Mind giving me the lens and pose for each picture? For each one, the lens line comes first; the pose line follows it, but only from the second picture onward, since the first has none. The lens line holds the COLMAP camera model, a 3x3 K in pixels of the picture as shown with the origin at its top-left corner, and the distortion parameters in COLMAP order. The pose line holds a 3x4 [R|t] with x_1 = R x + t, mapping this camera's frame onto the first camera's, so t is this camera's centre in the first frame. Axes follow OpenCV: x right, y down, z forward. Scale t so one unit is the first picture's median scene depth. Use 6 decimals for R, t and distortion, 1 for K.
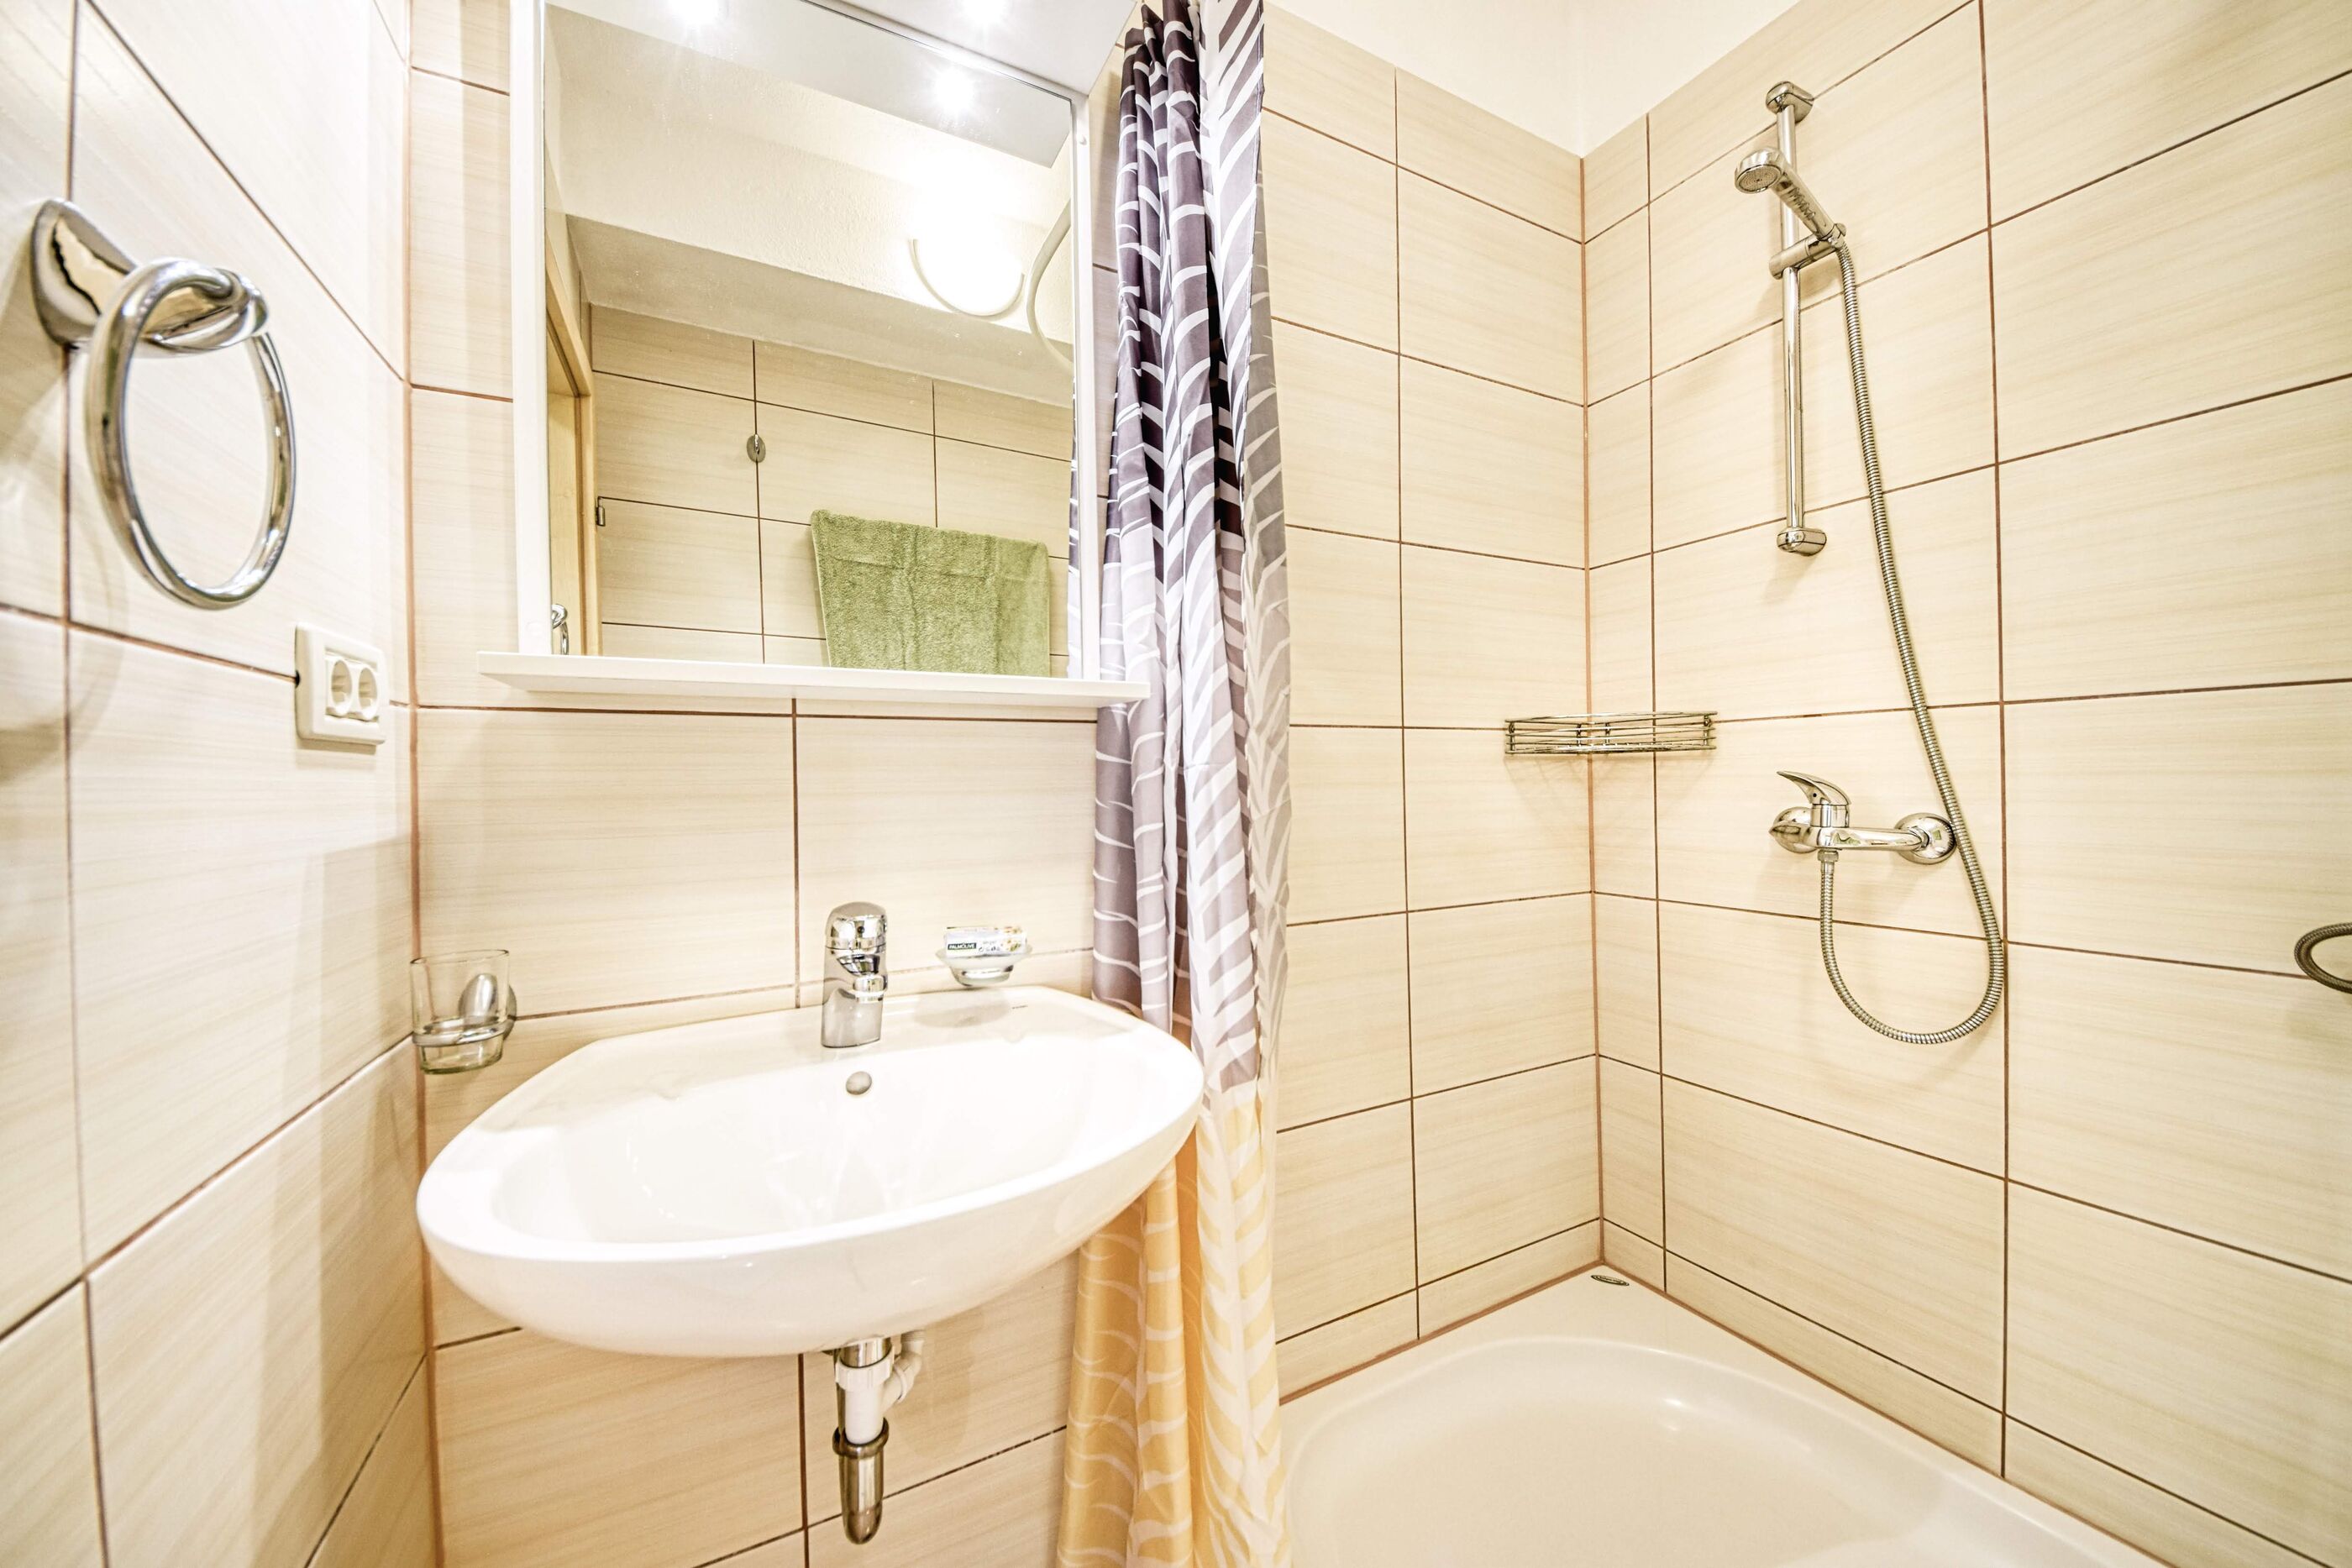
lens RADIAL K [[837.5, 0, 1176.0], [0, 837.5, 784.0], [0, 0, 1]] dist [0.032891, -0.017639]
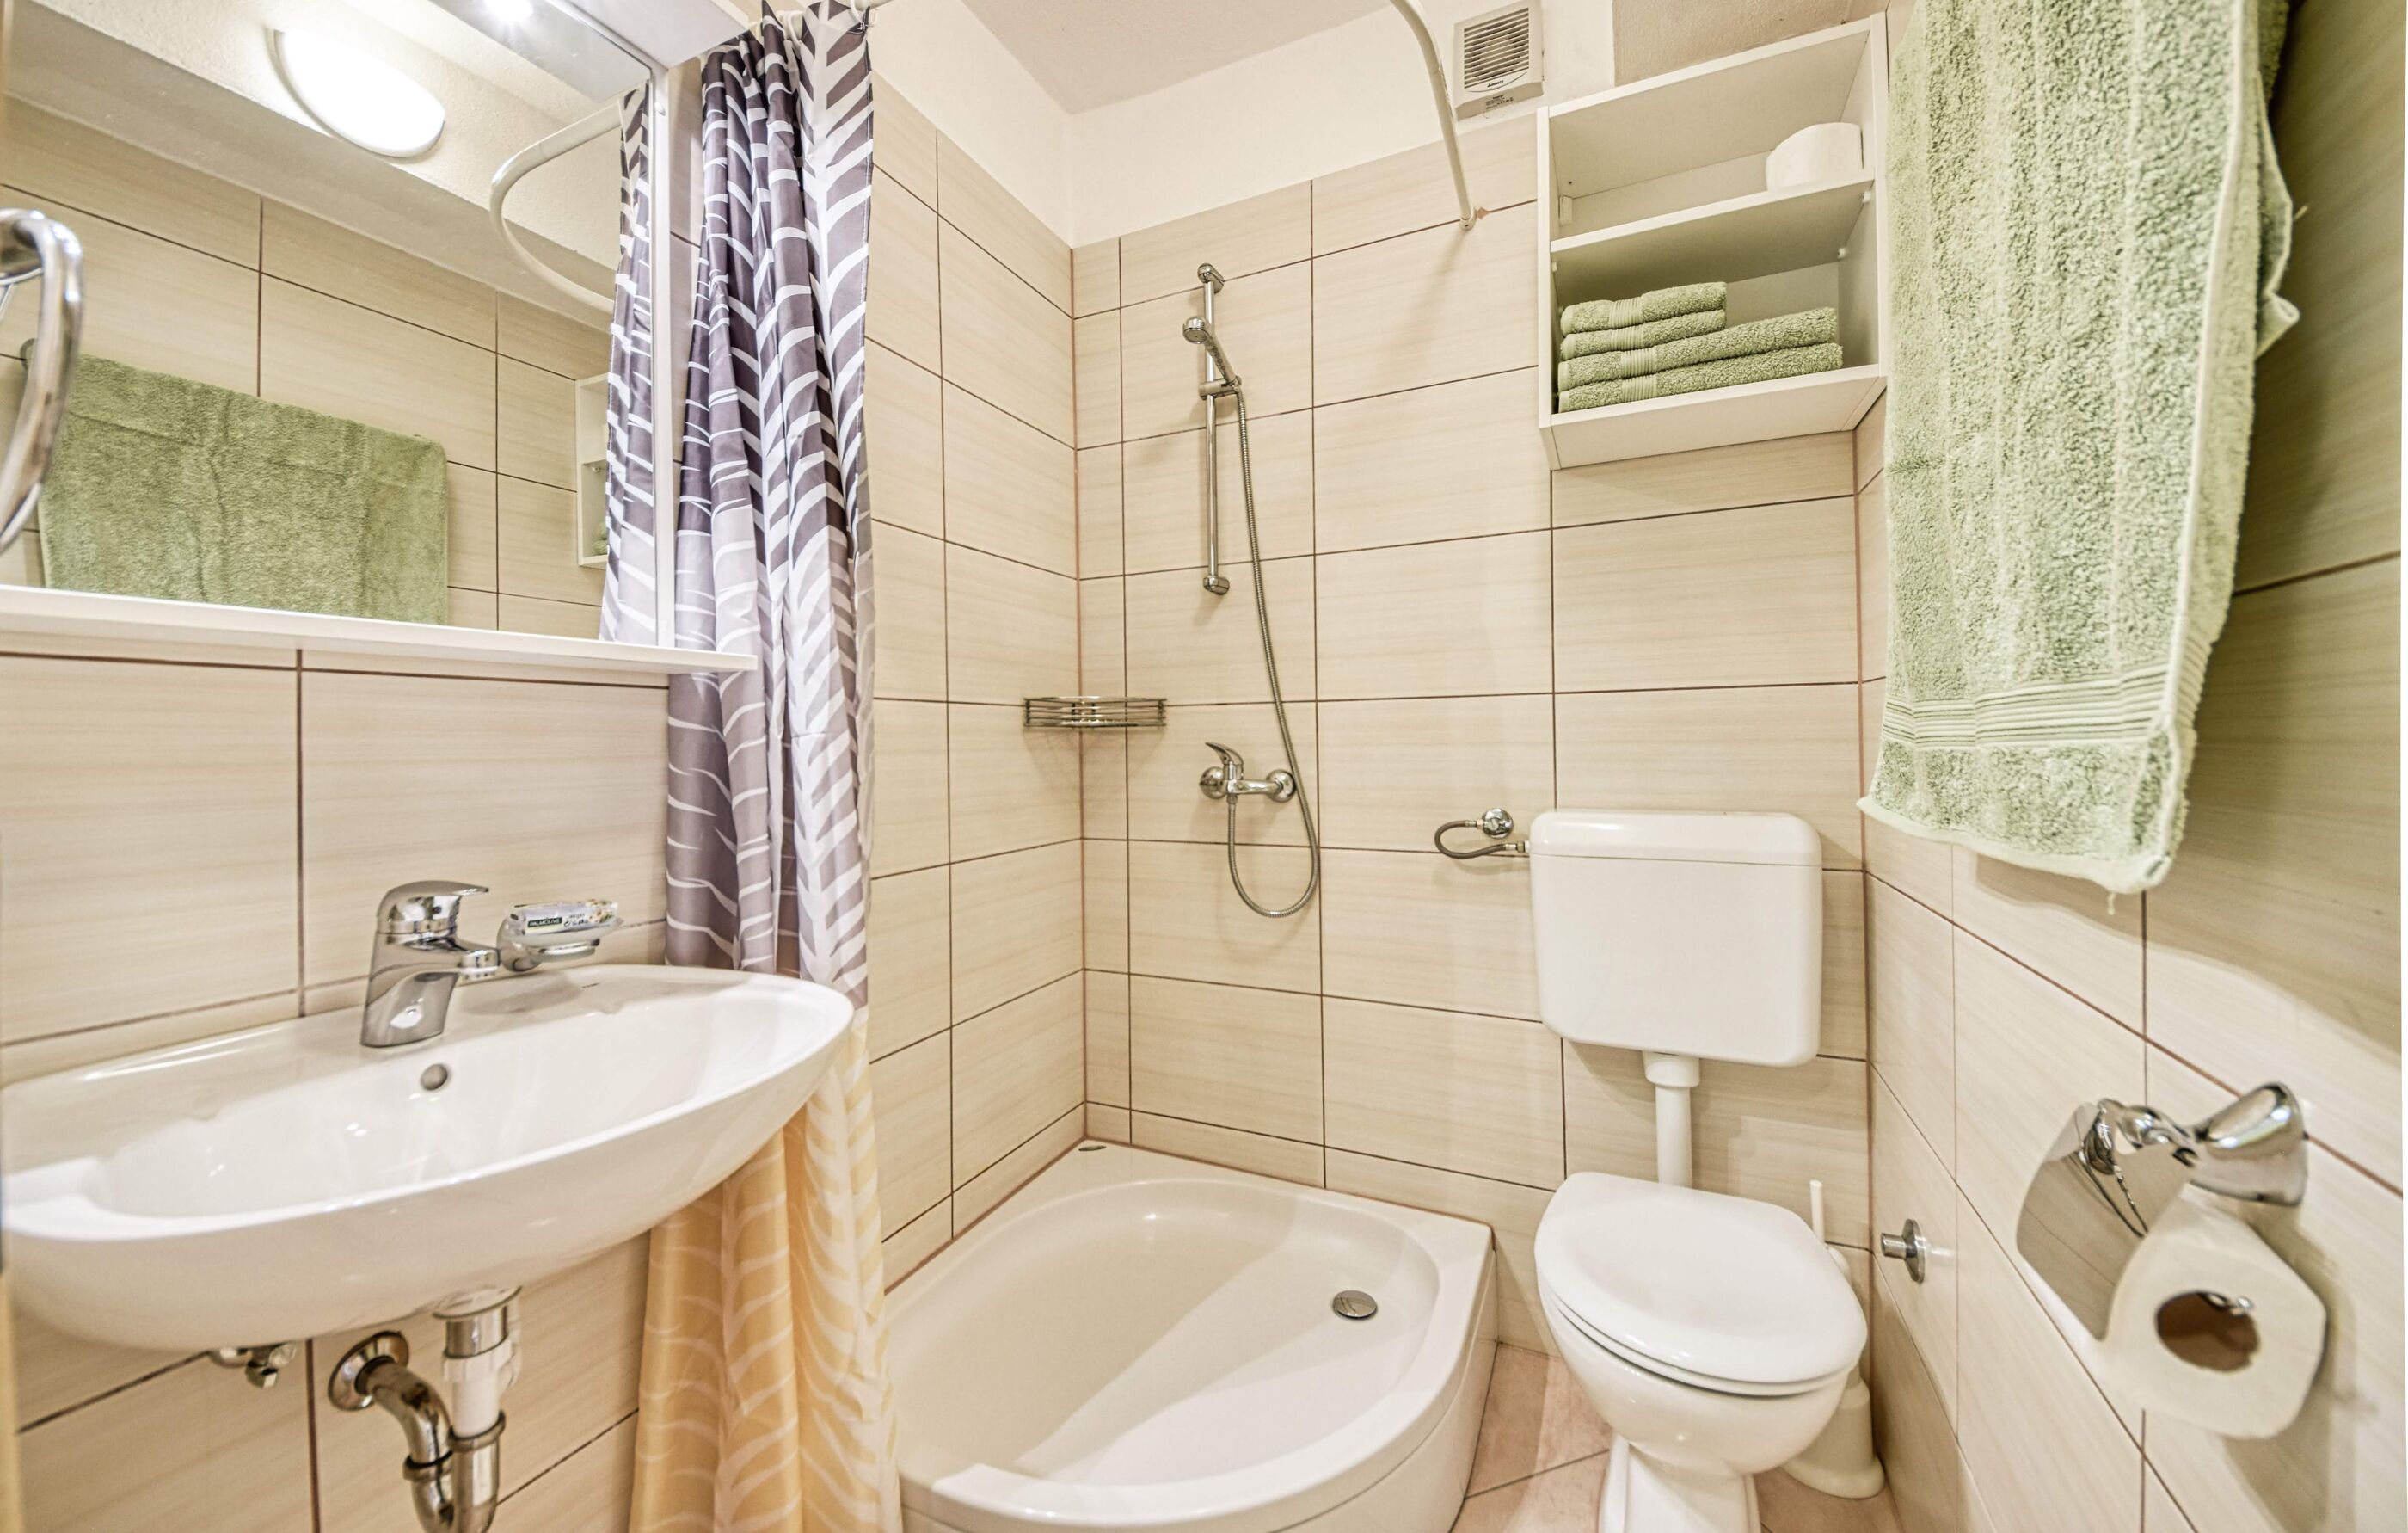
lens RADIAL K [[863.3, 0, 1206.7], [0, 863.3, 732.1], [0, 0, 1]] dist [0.007983, -0.000103]
pose [[0.794434, 0.014480, 0.607178, -0.214565], [-0.000410, 0.999728, -0.023305, 0.000924], [-0.607351, 0.018265, 0.794224, -0.198161]]
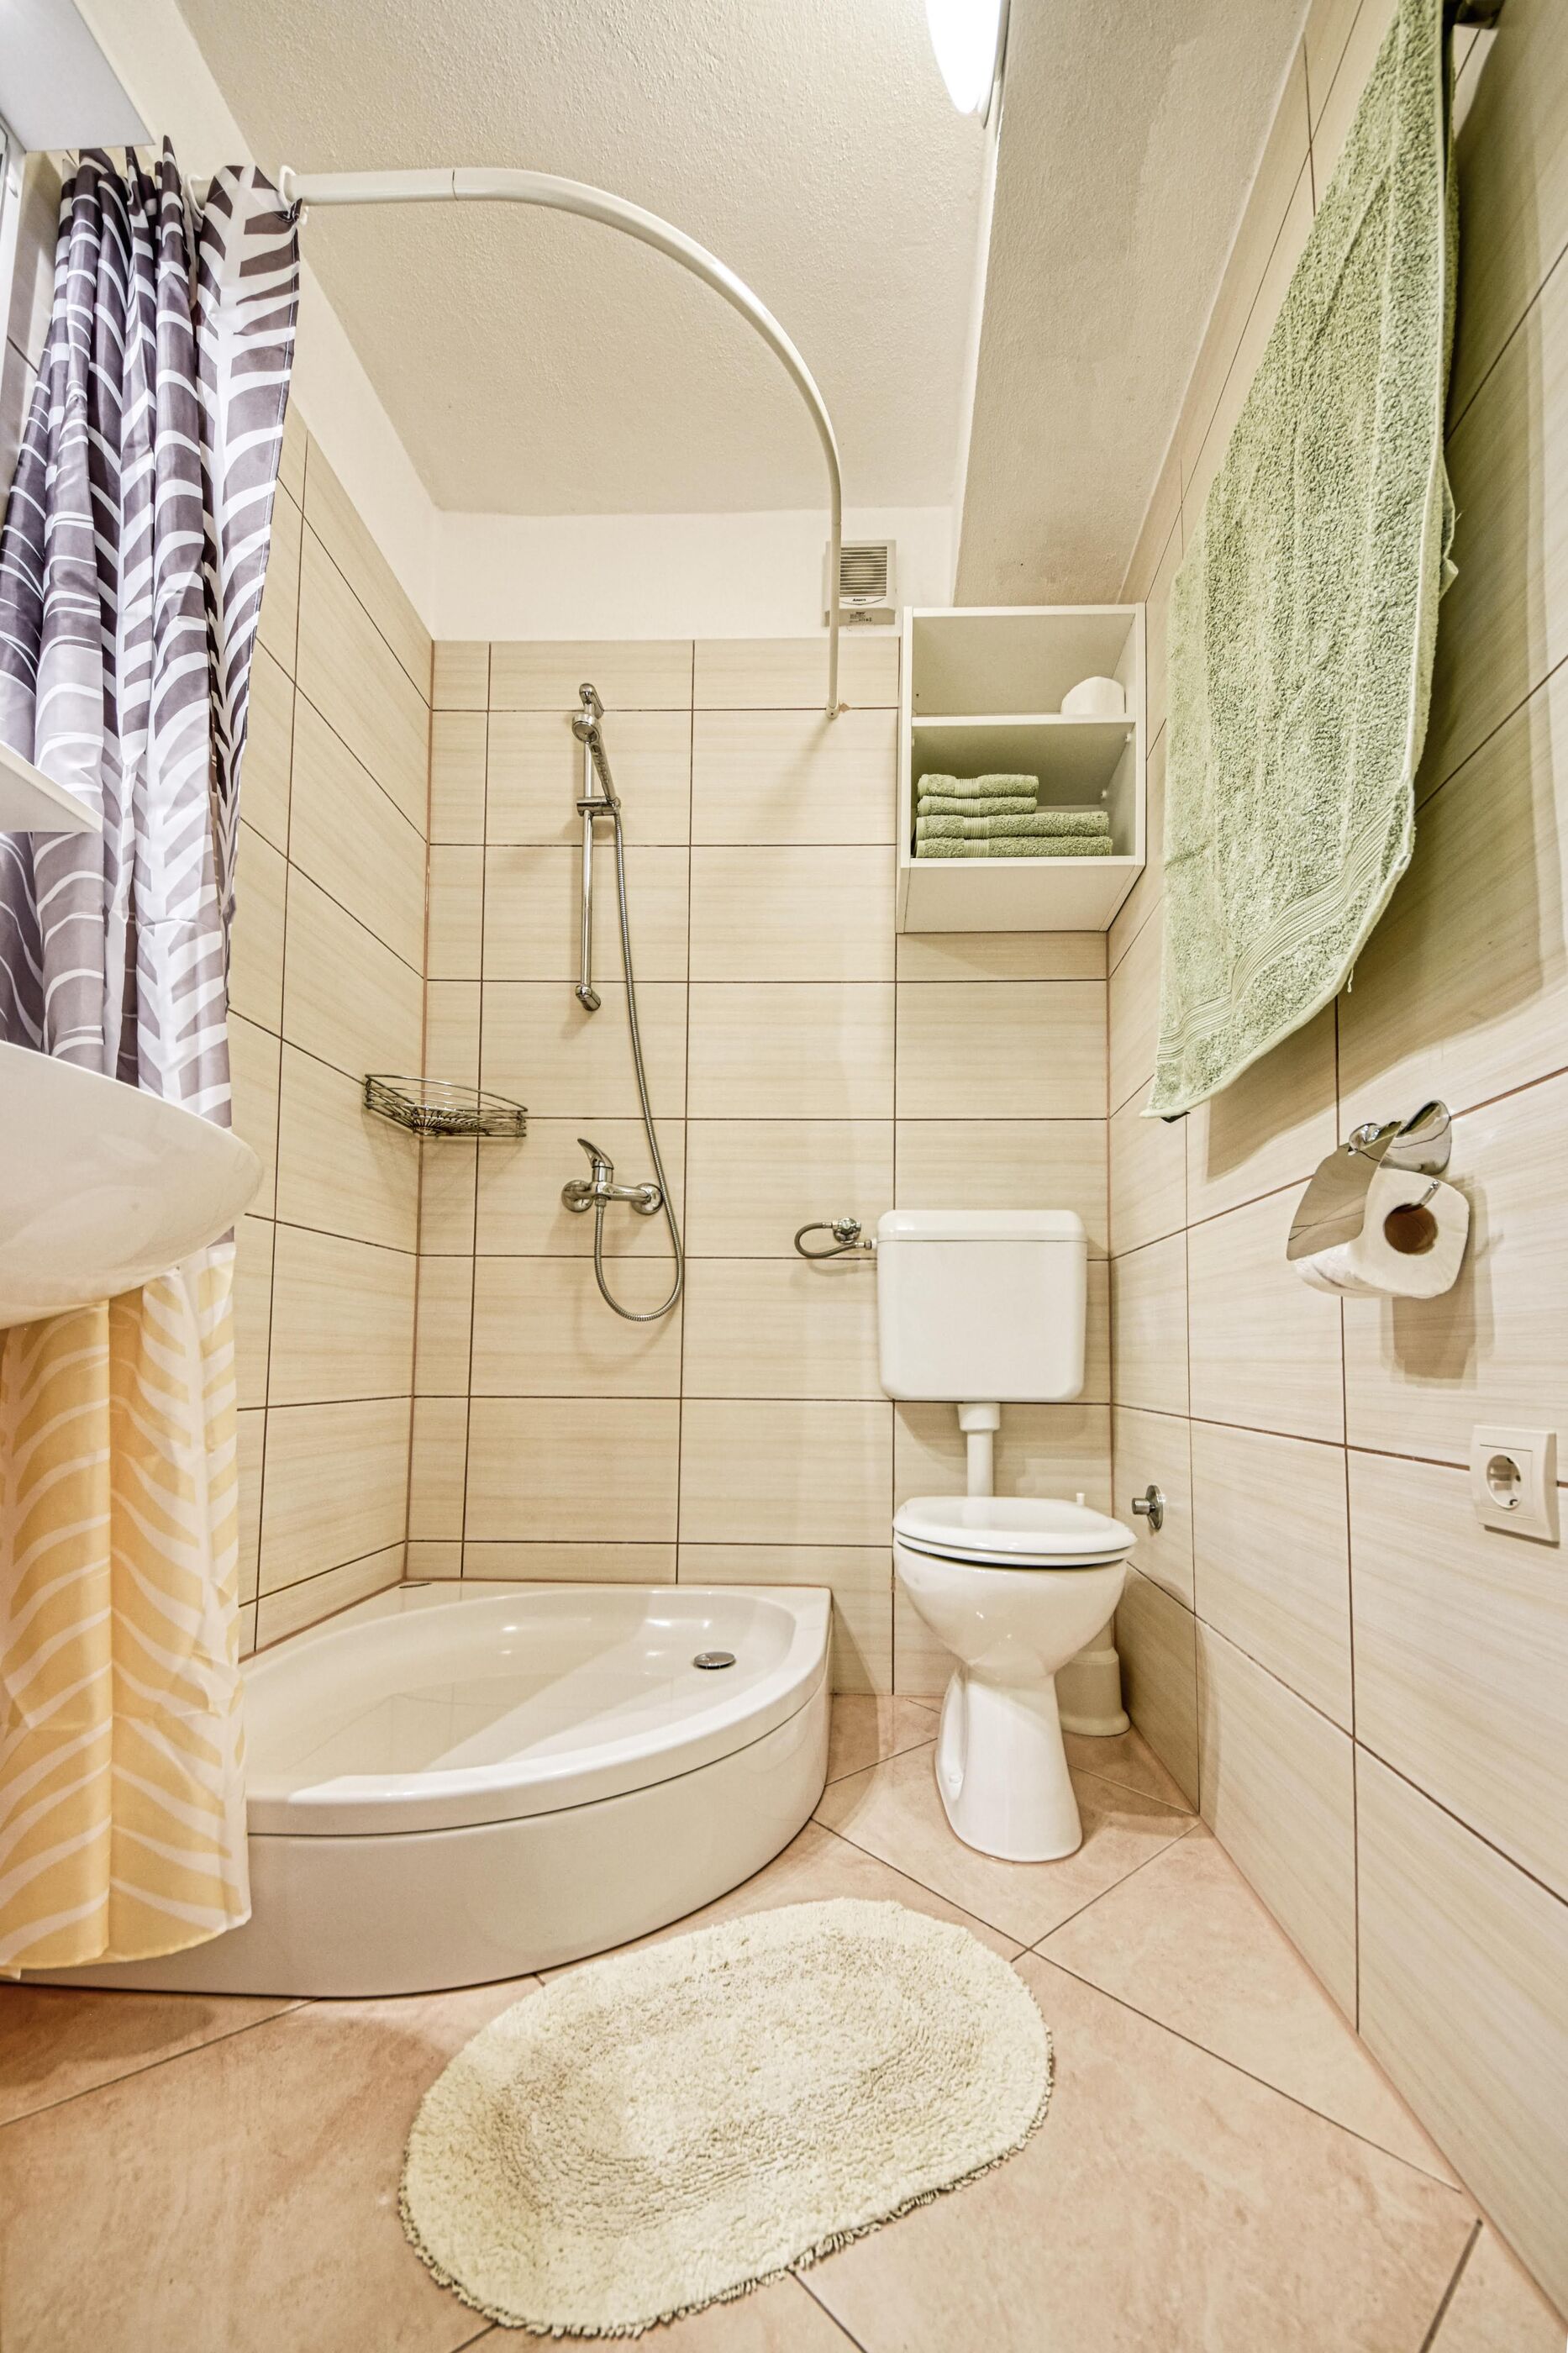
lens RADIAL K [[837.9, 0, 851.0], [0, 837.9, 1279.4], [0, 0, 1]] dist [0.032891, -0.017639]
pose [[0.486539, 0.066937, 0.871091, -0.350123], [-0.018414, 0.997625, -0.066375, 0.365184], [-0.873465, 0.016254, 0.486616, -0.118964]]
